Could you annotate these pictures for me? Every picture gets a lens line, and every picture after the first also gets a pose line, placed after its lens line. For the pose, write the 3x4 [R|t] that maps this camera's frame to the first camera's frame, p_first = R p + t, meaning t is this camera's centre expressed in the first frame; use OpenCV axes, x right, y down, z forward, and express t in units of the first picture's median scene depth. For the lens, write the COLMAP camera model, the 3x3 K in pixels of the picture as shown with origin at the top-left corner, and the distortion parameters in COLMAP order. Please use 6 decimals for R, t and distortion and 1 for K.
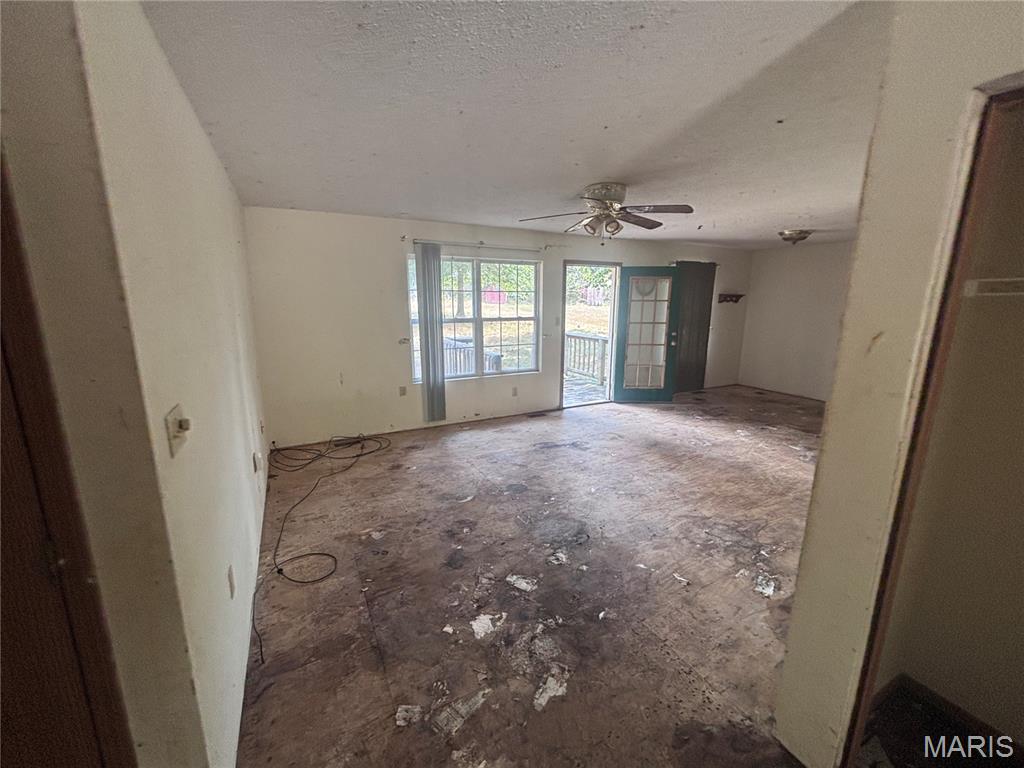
lens RADIAL K [[418.4, 0, 510.8], [0, 418.4, 384.3], [0, 0, 1]] dist [0.000338, -0.000166]
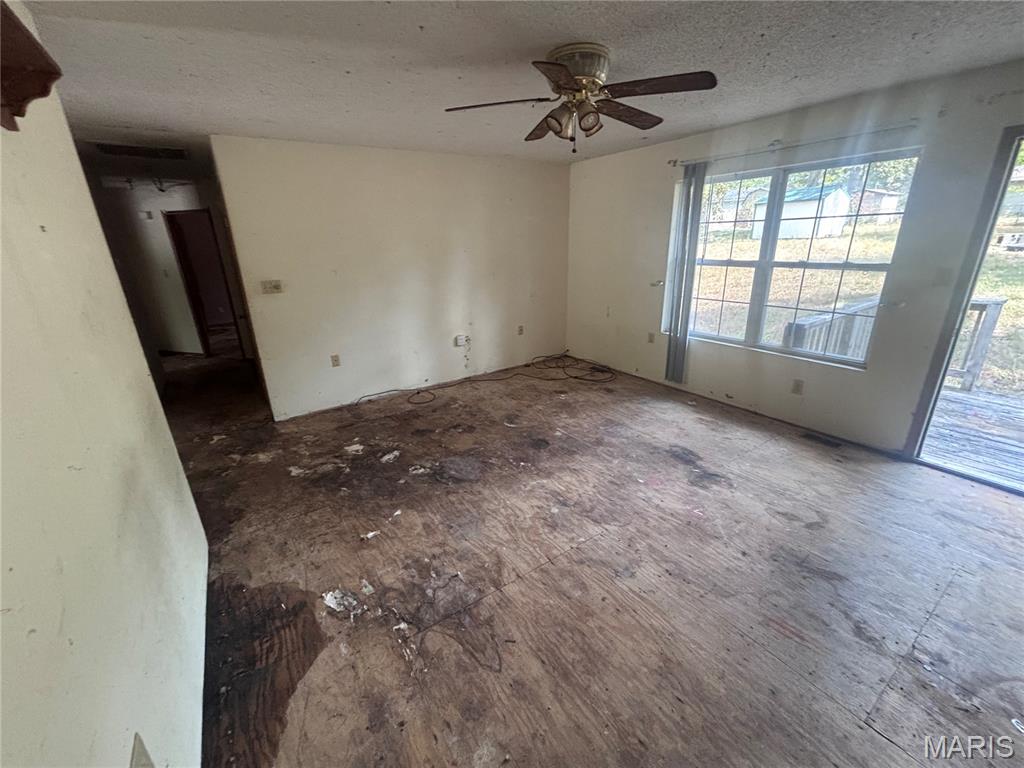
lens RADIAL K [[418.4, 0, 510.8], [0, 418.4, 384.3], [0, 0, 1]] dist [0.000338, -0.000166]
pose [[0.110617, 0.319992, -0.940941, 0.772400], [-0.179036, 0.937678, 0.297835, -0.135531], [0.977604, 0.135517, 0.161013, 0.685203]]
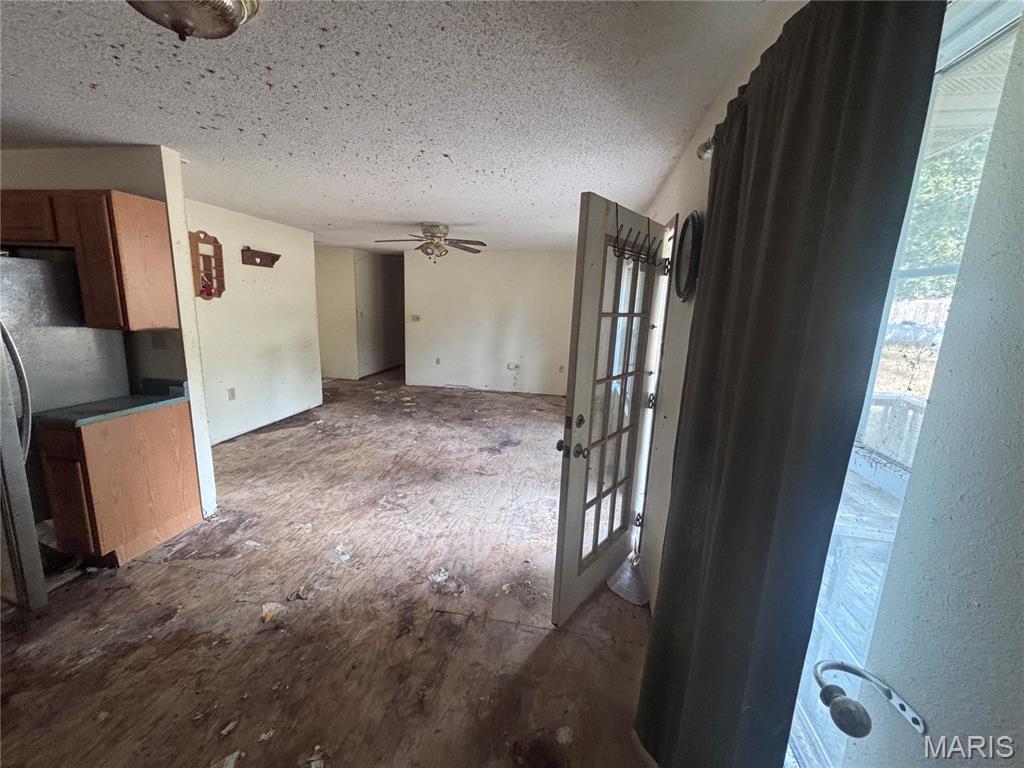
lens RADIAL K [[414.1, 0, 517.7], [0, 414.1, 383.6], [0, 0, 1]] dist [-0.000150, -0.000093]
pose [[-0.597905, 0.125798, -0.791634, 1.021356], [-0.209204, 0.928888, 0.305616, -0.363266], [0.773785, 0.348342, -0.529069, 1.745883]]
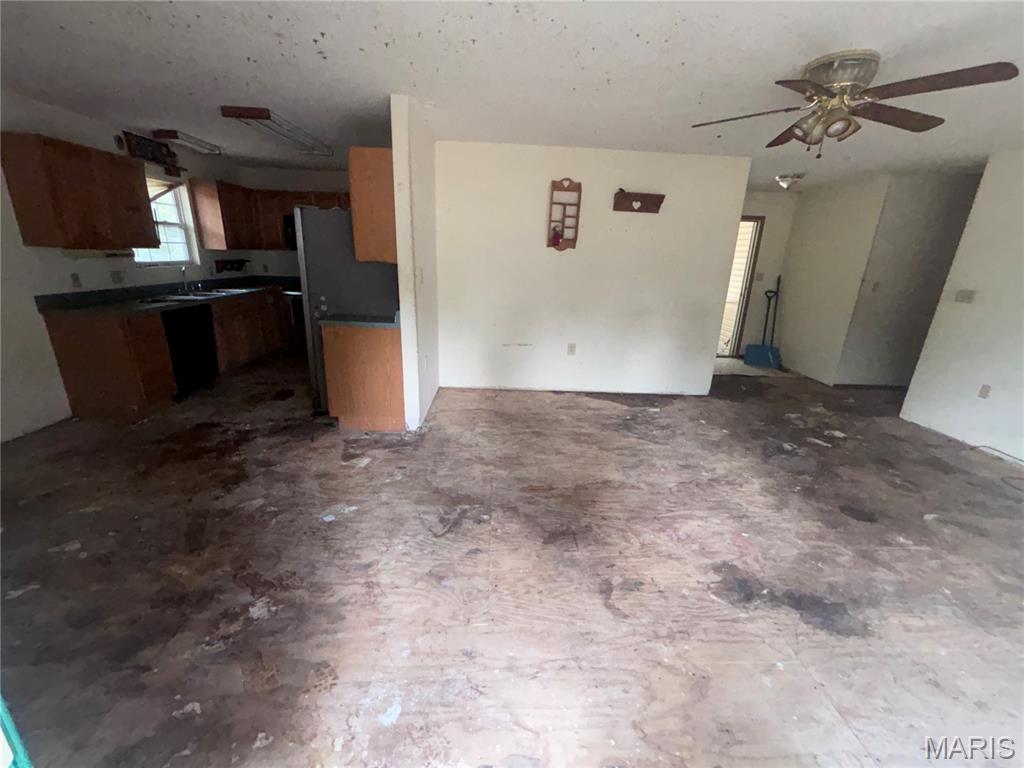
lens RADIAL K [[418.4, 0, 510.8], [0, 418.4, 384.3], [0, 0, 1]] dist [0.000338, -0.000166]
pose [[-0.896431, -0.170785, 0.408955, 0.265646], [0.050032, 0.877870, 0.476279, -0.290977], [-0.440351, 0.447412, -0.778405, 1.552451]]
